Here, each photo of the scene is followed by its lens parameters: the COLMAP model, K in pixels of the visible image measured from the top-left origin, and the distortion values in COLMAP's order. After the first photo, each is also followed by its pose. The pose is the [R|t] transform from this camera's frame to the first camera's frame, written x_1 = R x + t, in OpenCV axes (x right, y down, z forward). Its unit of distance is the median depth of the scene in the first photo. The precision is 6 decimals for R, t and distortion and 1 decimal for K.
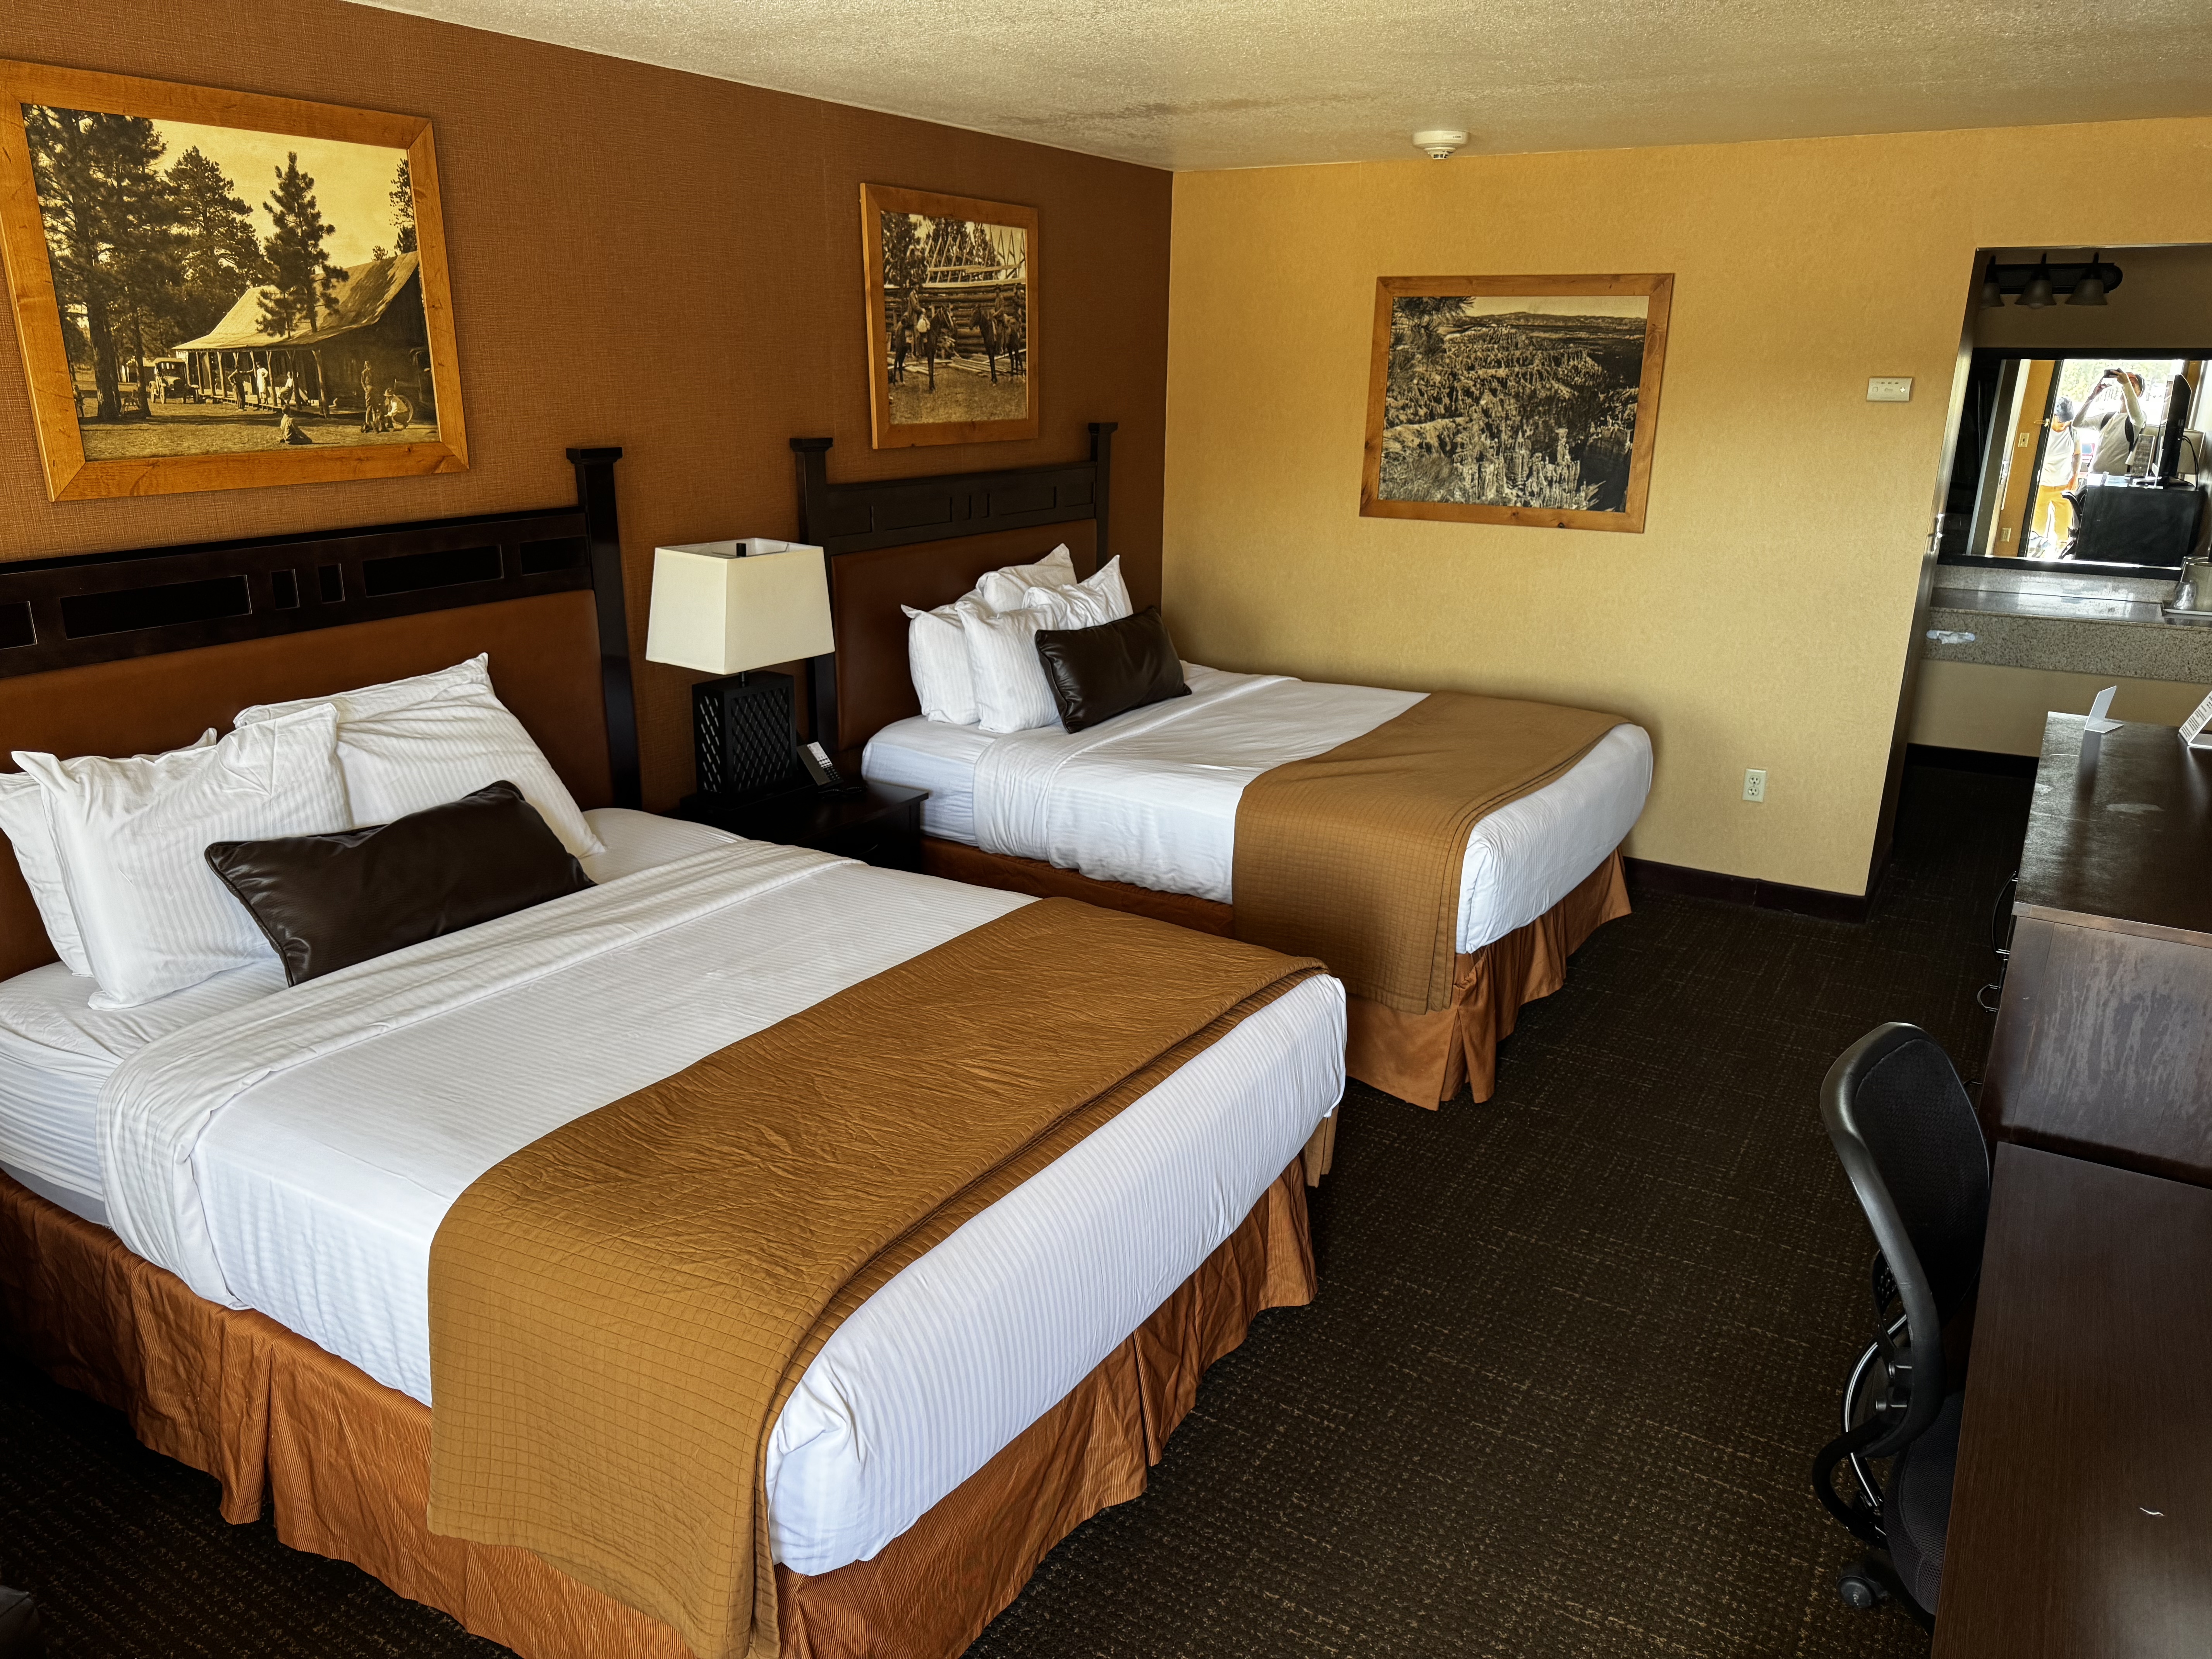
lens RADIAL K [[1554.3, 0, 1110.9], [0, 1554.3, 998.0], [0, 0, 1]] dist [0.051278, -0.067406]
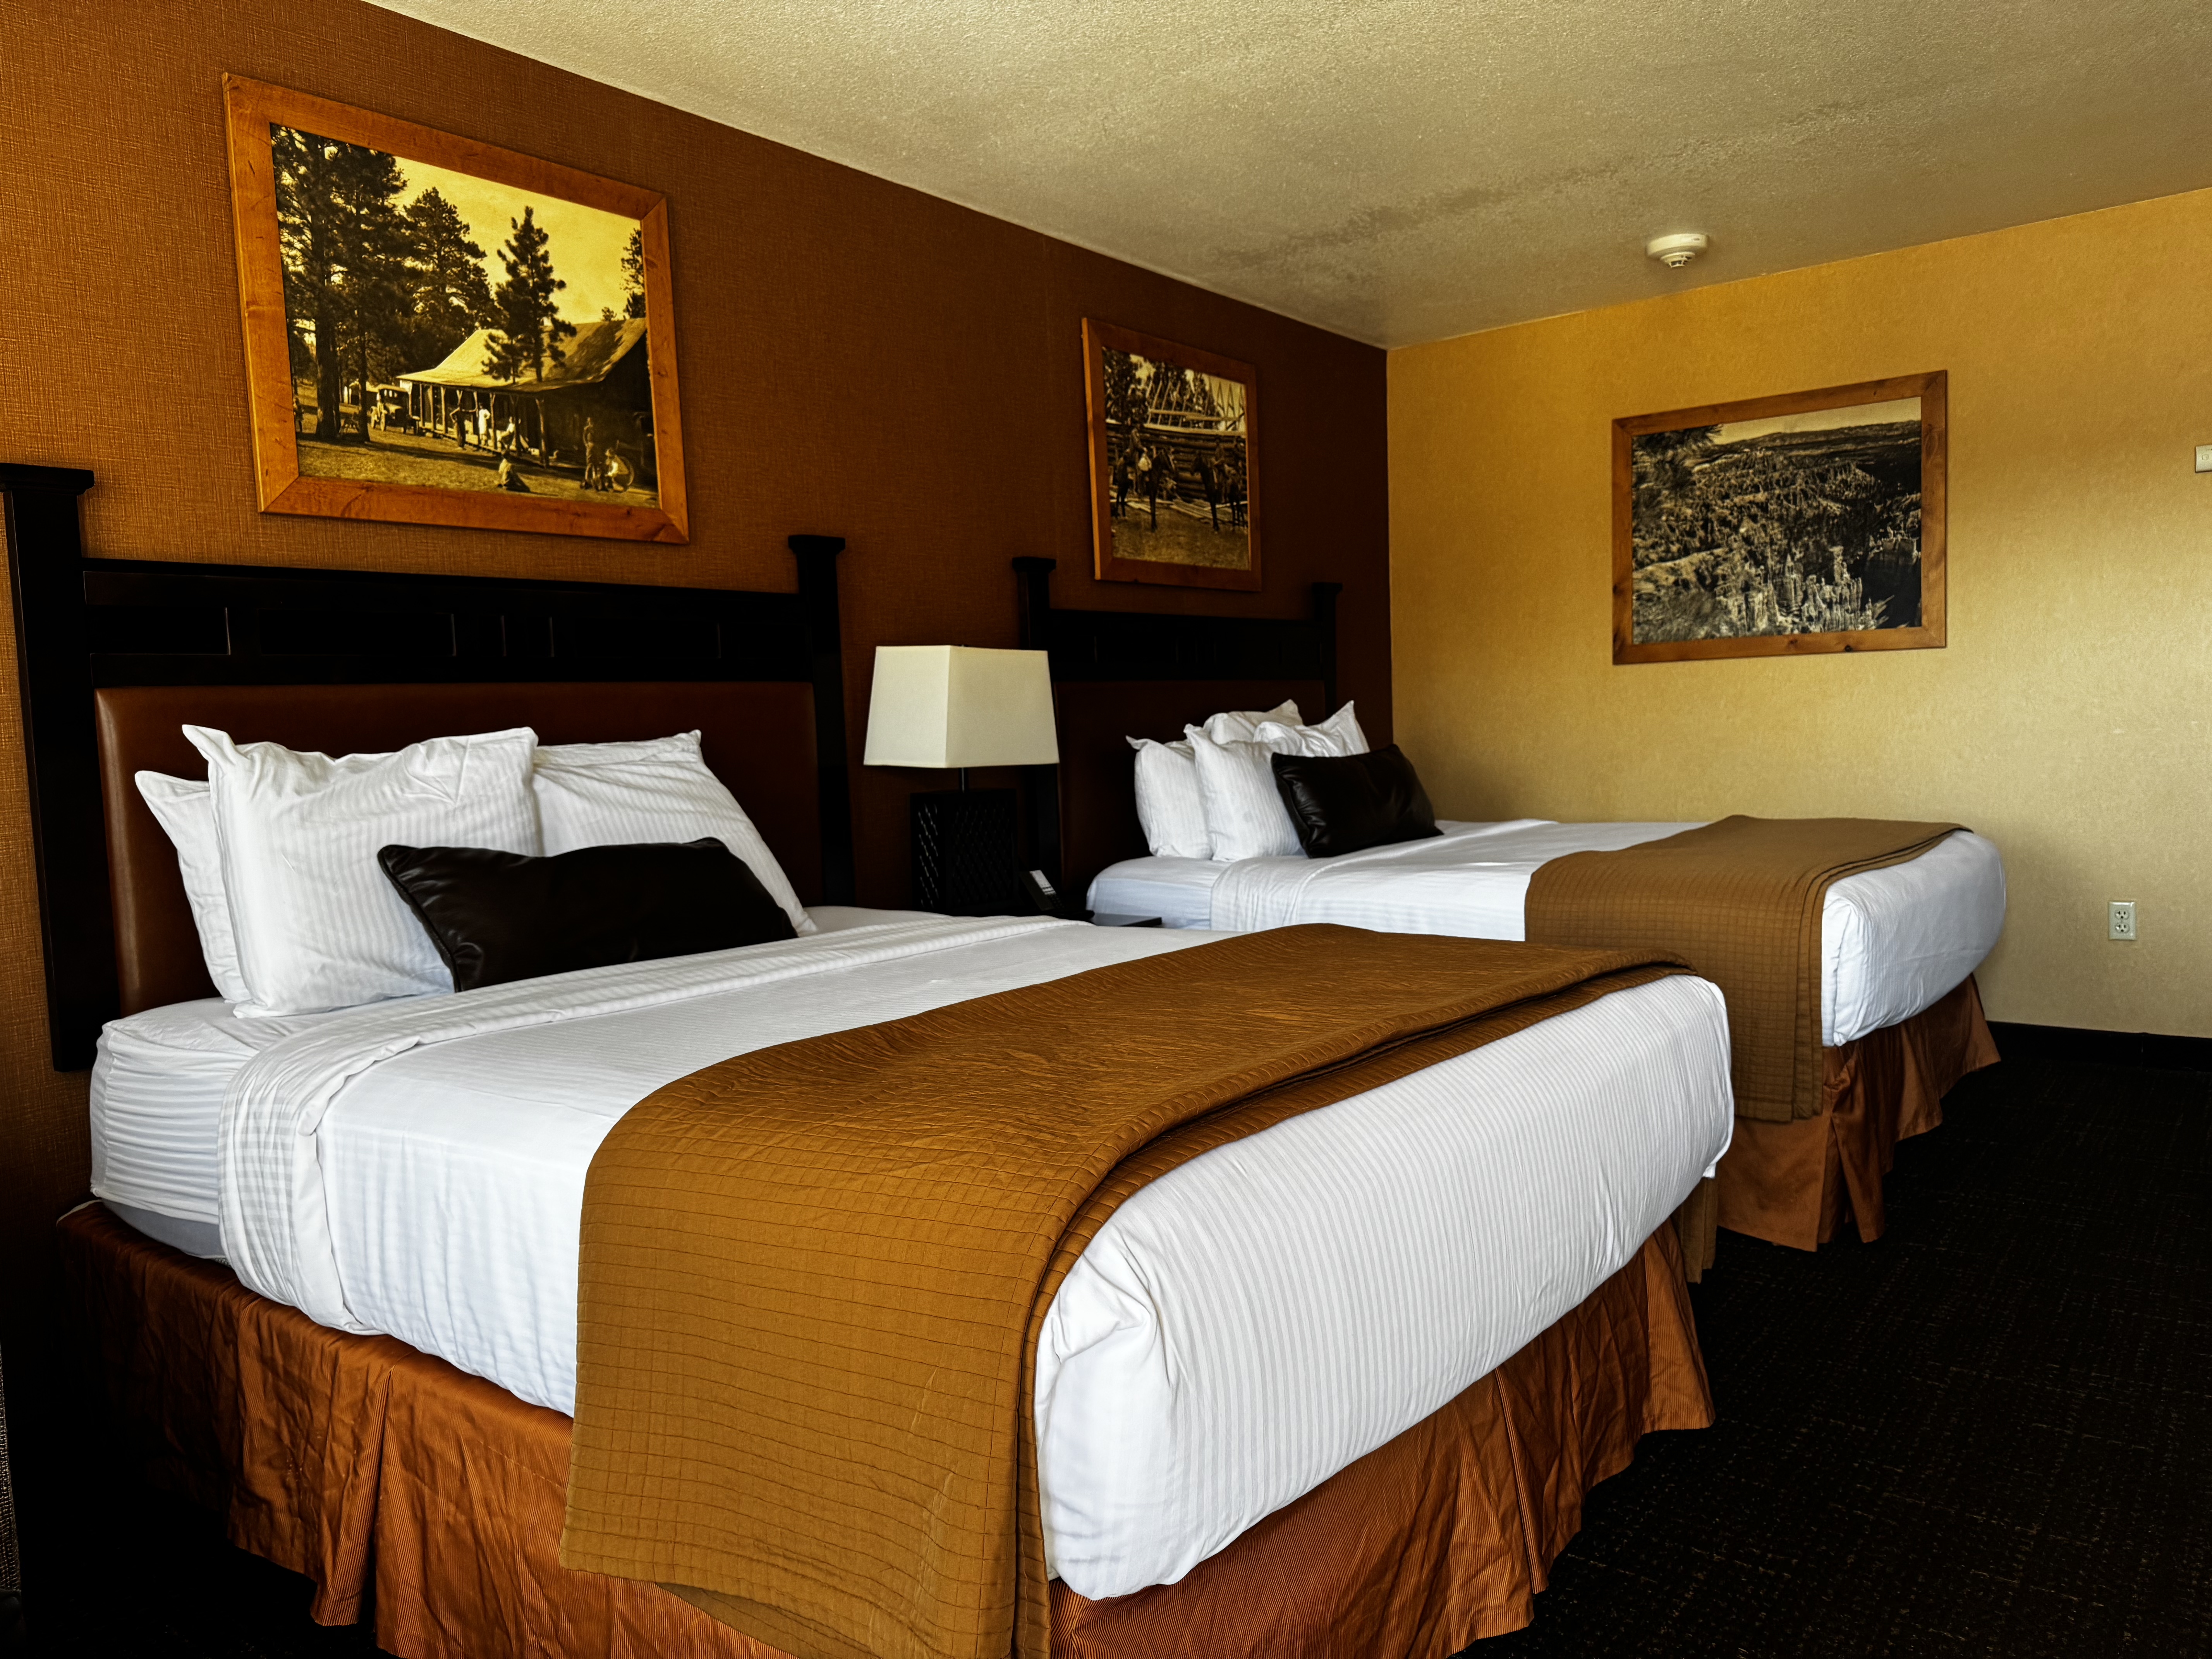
lens RADIAL K [[1591.3, 0, 1102.1], [0, 1591.3, 984.6], [0, 0, 1]] dist [0.071885, -0.136710]
pose [[0.991248, -0.049766, -0.122277, -0.064393], [0.018101, 0.968712, -0.247528, 0.199444], [0.130769, 0.243148, 0.961134, 0.194338]]
